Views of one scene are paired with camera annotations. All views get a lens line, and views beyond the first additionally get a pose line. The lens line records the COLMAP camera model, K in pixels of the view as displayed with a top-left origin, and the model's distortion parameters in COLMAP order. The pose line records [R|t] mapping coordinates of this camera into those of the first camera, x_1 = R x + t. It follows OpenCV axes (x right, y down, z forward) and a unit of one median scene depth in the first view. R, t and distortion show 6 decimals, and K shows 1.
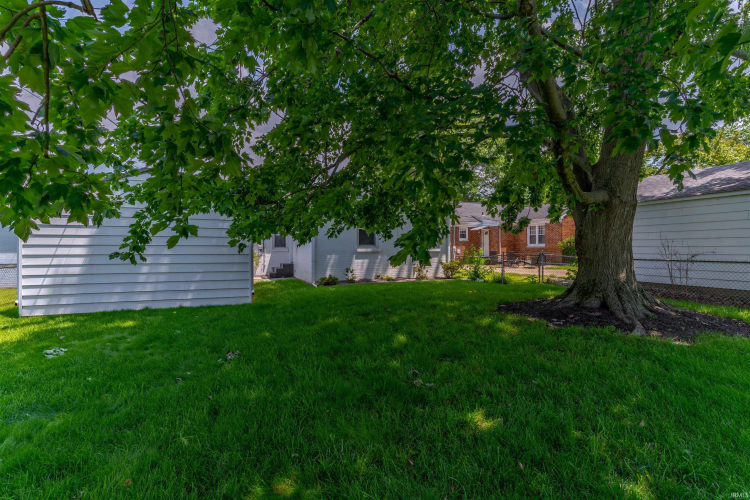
lens RADIAL K [[360.5, 0, 373.7], [0, 360.5, 247.2], [0, 0, 1]] dist [0.004082, 0.000693]
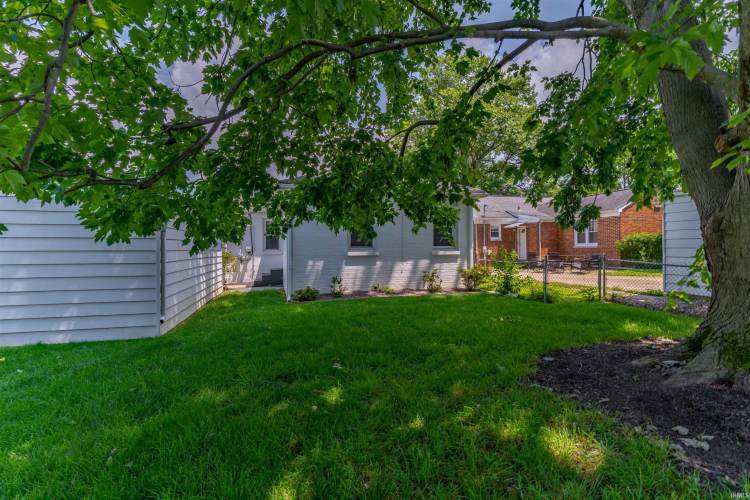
lens RADIAL K [[360.5, 0, 373.7], [0, 360.5, 247.2], [0, 0, 1]] dist [0.004082, 0.000693]
pose [[0.995508, -0.005611, -0.094509, 0.074528], [0.005640, 0.999984, 0.000038, -0.005221], [0.094507, -0.000571, 0.995524, 0.218920]]
